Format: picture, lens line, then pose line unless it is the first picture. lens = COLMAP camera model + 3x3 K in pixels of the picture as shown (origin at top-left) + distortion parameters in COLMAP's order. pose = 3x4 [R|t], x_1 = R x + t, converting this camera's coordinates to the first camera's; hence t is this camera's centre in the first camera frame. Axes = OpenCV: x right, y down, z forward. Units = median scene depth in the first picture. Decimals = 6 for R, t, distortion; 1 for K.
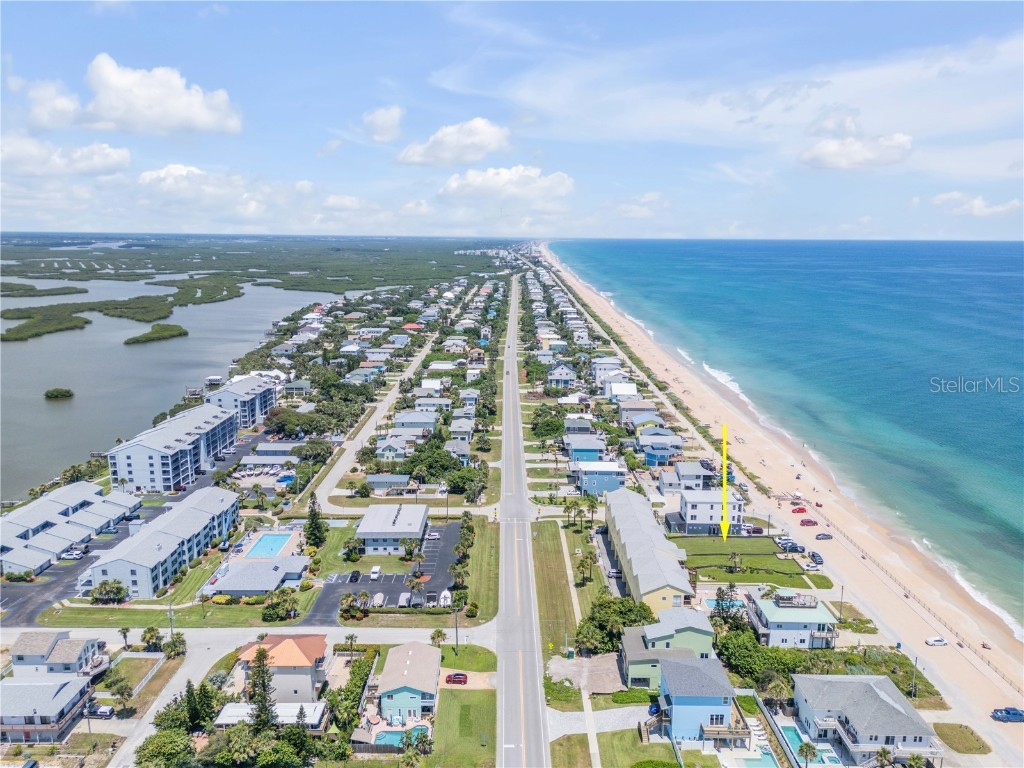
lens RADIAL K [[717.8, 0, 510.6], [0, 717.8, 385.7], [0, 0, 1]] dist [0.097145, -0.110192]
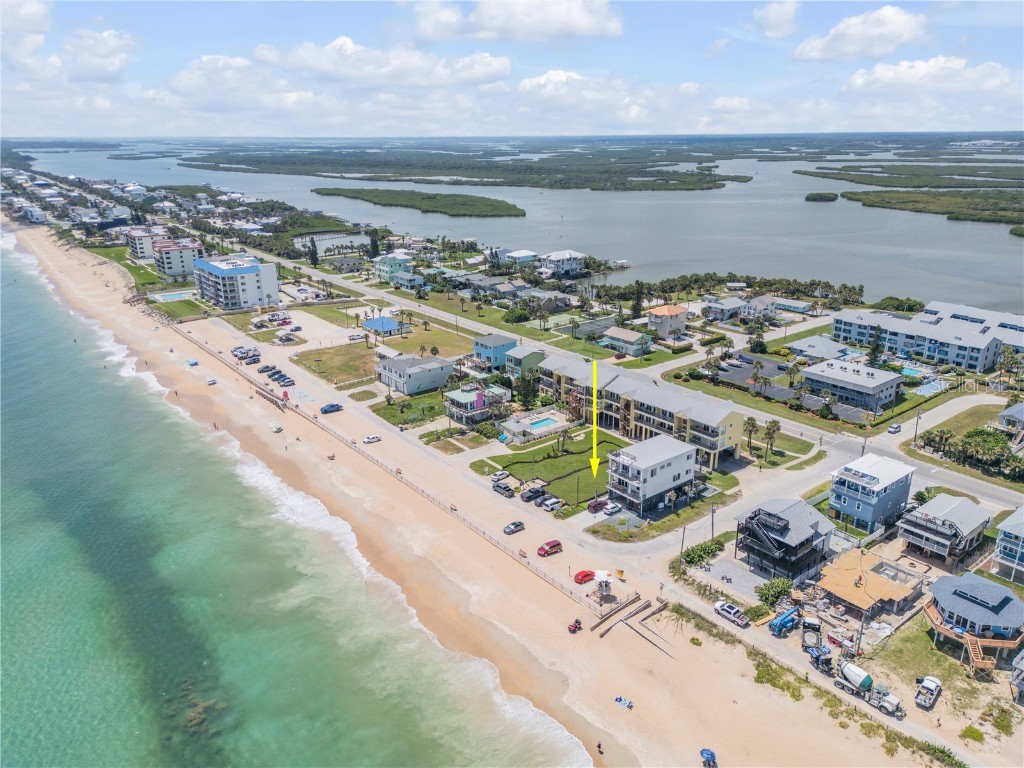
lens RADIAL K [[717.8, 0, 510.6], [0, 717.8, 385.7], [0, 0, 1]] dist [0.097145, -0.110192]
pose [[-0.783697, 0.201511, -0.587548, 0.715821], [-0.128021, 0.873202, 0.470242, -0.190731], [0.607807, 0.443746, -0.658529, 1.242192]]
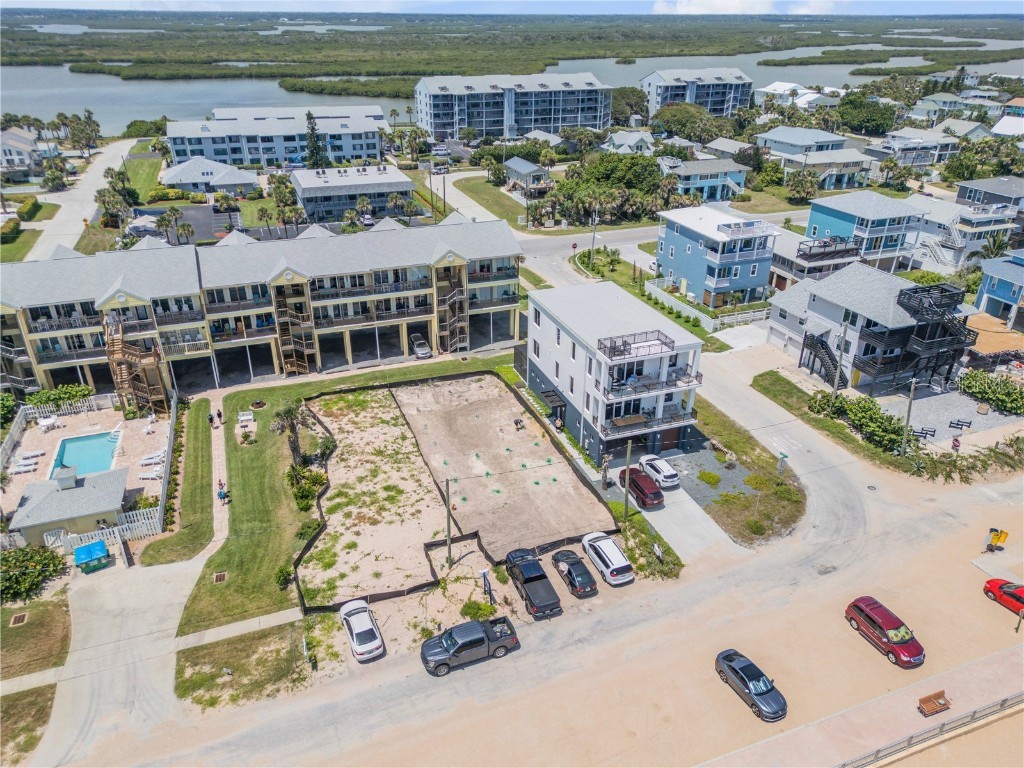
lens RADIAL K [[717.8, 0, 510.6], [0, 717.8, 385.7], [0, 0, 1]] dist [0.097145, -0.110192]
pose [[0.349334, 0.421344, -0.836920, 0.486034], [-0.194759, 0.906336, 0.374999, 0.069332], [0.916534, 0.031998, 0.398674, 0.783242]]
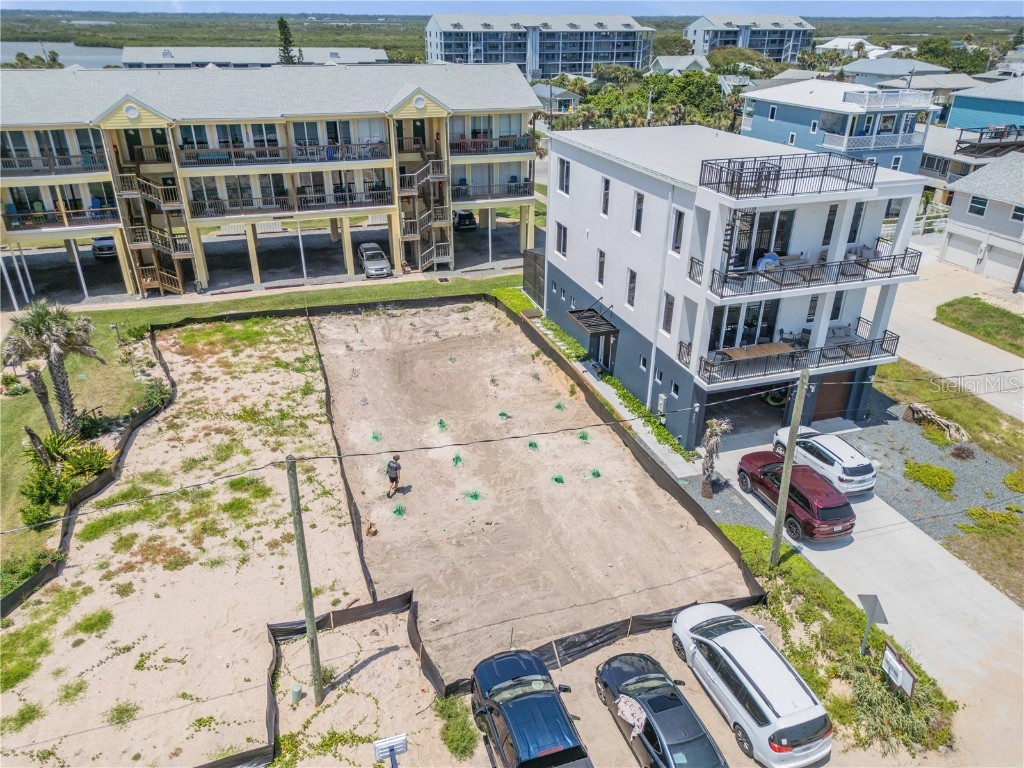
lens RADIAL K [[720.8, 0, 510.9], [0, 720.8, 389.7], [0, 0, 1]] dist [0.060372, -0.052260]
pose [[0.316891, 0.426707, -0.847055, 0.383860], [-0.198411, 0.903146, 0.380736, 0.136356], [0.927477, 0.047414, 0.370862, 0.841537]]
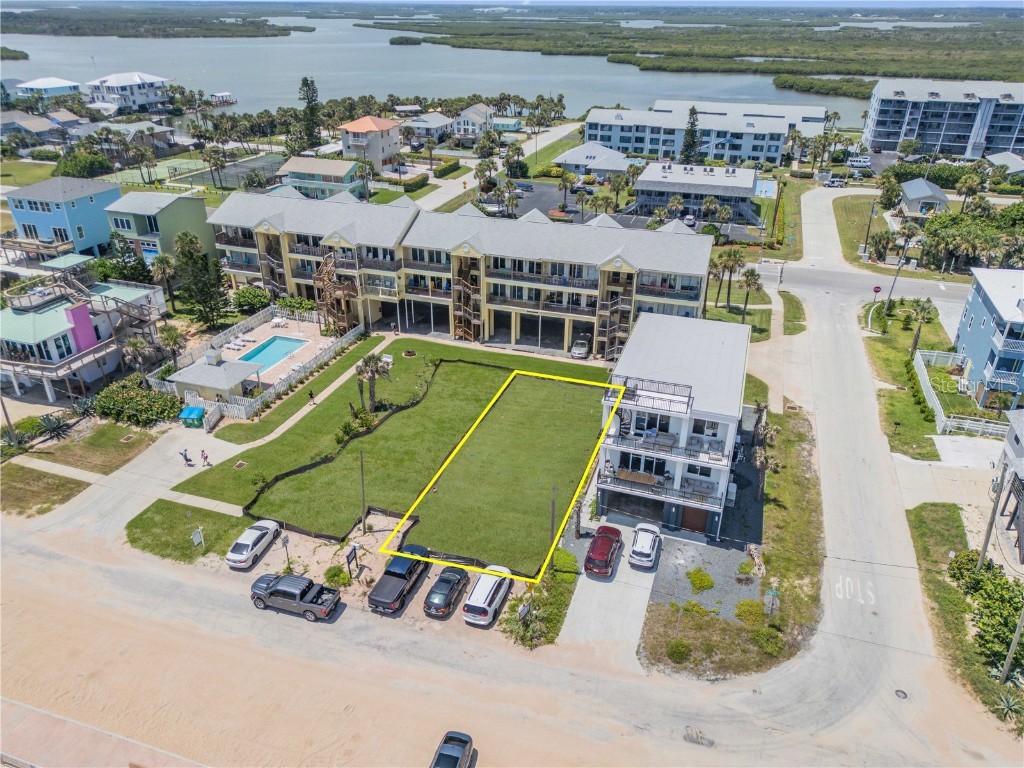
lens RADIAL K [[717.8, 0, 510.6], [0, 717.8, 385.7], [0, 0, 1]] dist [0.097145, -0.110192]
pose [[-0.317278, 0.430661, -0.844905, 0.479045], [-0.206433, 0.838209, 0.504768, 0.040838], [0.925592, 0.334569, -0.177043, 0.919094]]
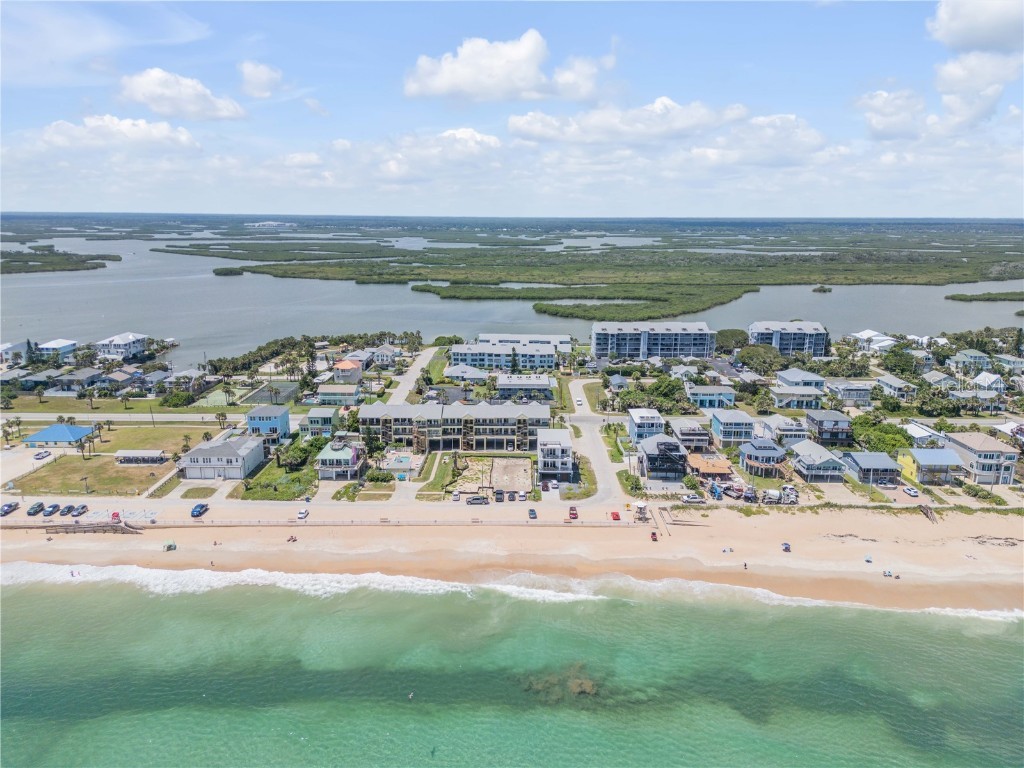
lens RADIAL K [[717.8, 0, 510.6], [0, 717.8, 385.7], [0, 0, 1]] dist [0.097145, -0.110192]
pose [[-0.008315, 0.223815, -0.974596, 1.090006], [-0.212222, 0.952033, 0.220444, -0.098949], [0.977186, 0.208664, 0.039583, 0.827510]]
